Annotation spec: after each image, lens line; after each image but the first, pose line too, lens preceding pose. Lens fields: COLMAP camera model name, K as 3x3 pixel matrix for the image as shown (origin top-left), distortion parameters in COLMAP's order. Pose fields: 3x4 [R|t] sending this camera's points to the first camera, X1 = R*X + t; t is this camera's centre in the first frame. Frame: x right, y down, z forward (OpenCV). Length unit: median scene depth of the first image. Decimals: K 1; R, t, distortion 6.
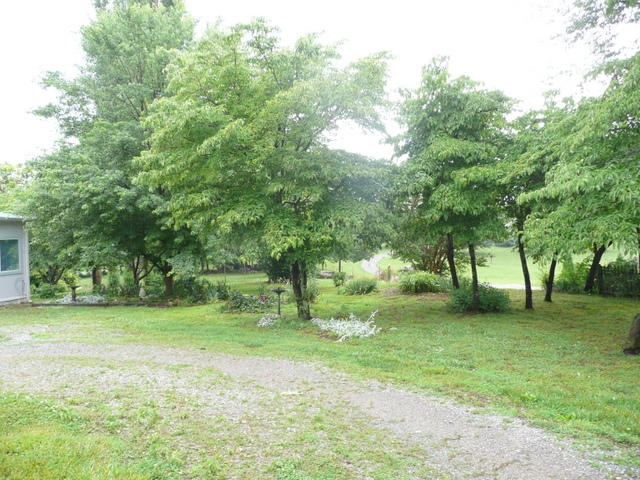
lens RADIAL K [[527.1, 0, 320.4], [0, 527.1, 241.1], [0, 0, 1]] dist [-0.039122, 0.008179]
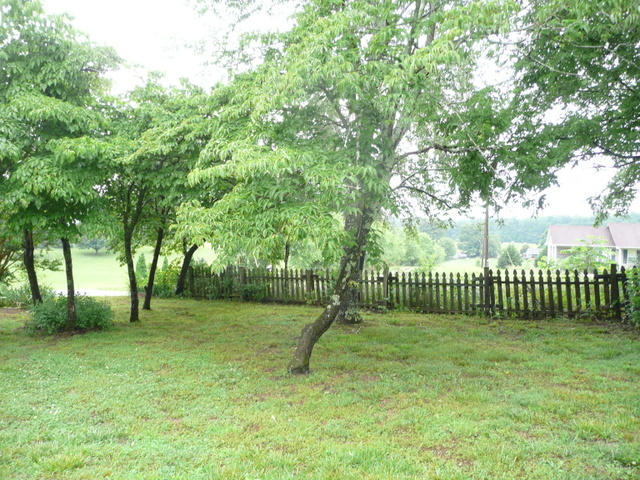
lens RADIAL K [[527.1, 0, 318.0], [0, 527.1, 241.7], [0, 0, 1]] dist [-0.039122, 0.008179]
pose [[0.695013, 0.012624, 0.718886, -0.000611], [-0.011843, 0.999911, -0.006109, 0.002285], [-0.718900, -0.004268, 0.695101, 0.124931]]
